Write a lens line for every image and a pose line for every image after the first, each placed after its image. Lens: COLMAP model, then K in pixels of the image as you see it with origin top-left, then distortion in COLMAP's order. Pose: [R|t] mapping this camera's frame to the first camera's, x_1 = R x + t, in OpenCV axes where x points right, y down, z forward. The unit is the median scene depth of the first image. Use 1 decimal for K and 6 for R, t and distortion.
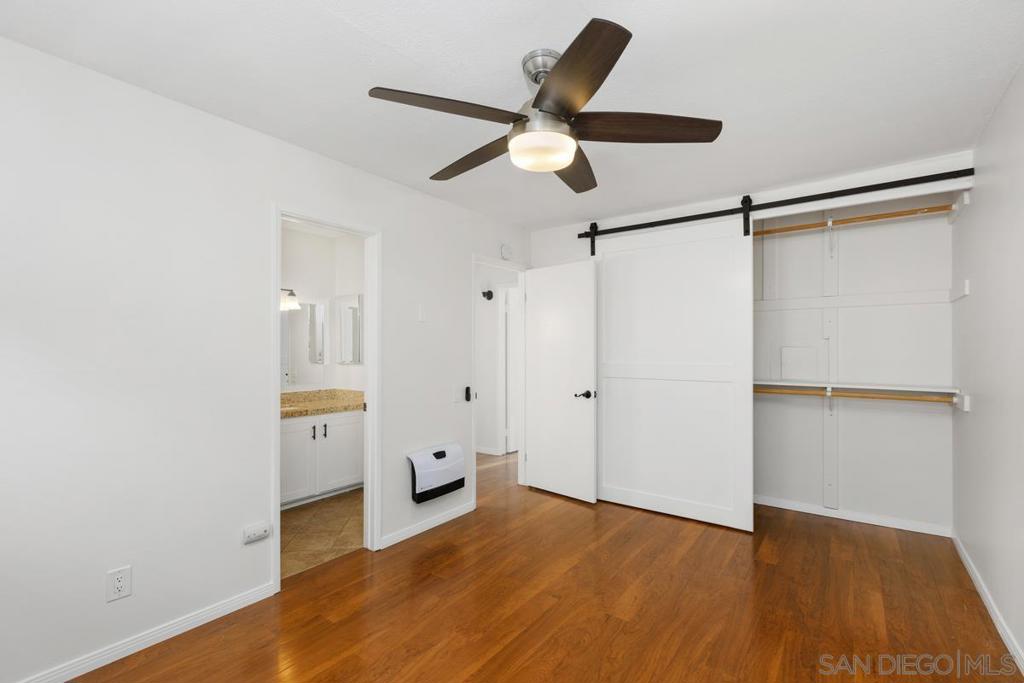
lens RADIAL K [[459.9, 0, 528.3], [0, 459.9, 351.3], [0, 0, 1]] dist [0.005350, -0.002891]
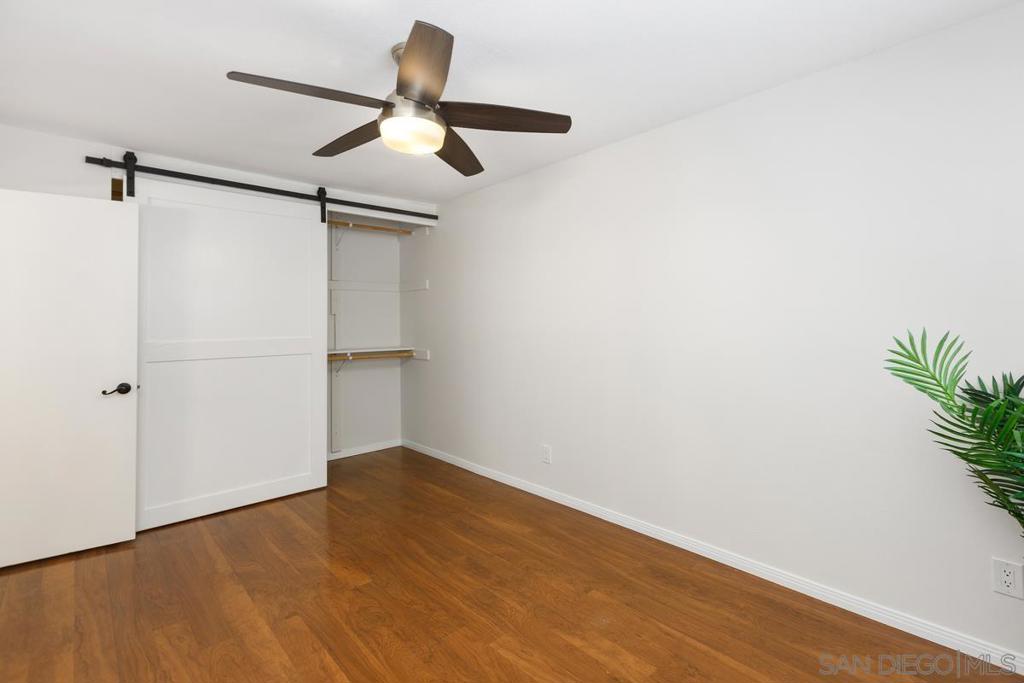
lens RADIAL K [[459.9, 0, 504.8], [0, 459.9, 314.6], [0, 0, 1]] dist [0.005350, -0.002891]
pose [[0.227939, 0.014120, 0.973573, -0.521410], [0.018222, 0.999658, -0.018765, 0.003004], [-0.973505, 0.022017, 0.227603, 0.317672]]
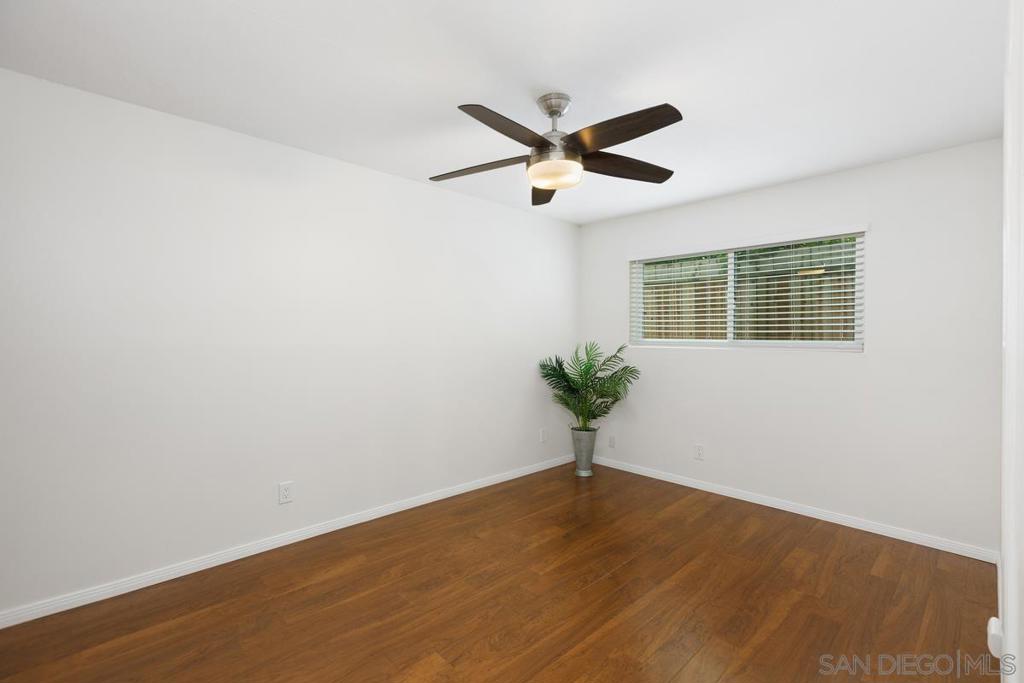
lens RADIAL K [[459.9, 0, 510.0], [0, 459.9, 346.1], [0, 0, 1]] dist [0.005350, -0.002891]
pose [[-0.976730, -0.013492, 0.214049, -0.063482], [-0.007001, 0.999493, 0.031058, -0.004808], [-0.214359, 0.028837, -0.976329, 1.247428]]
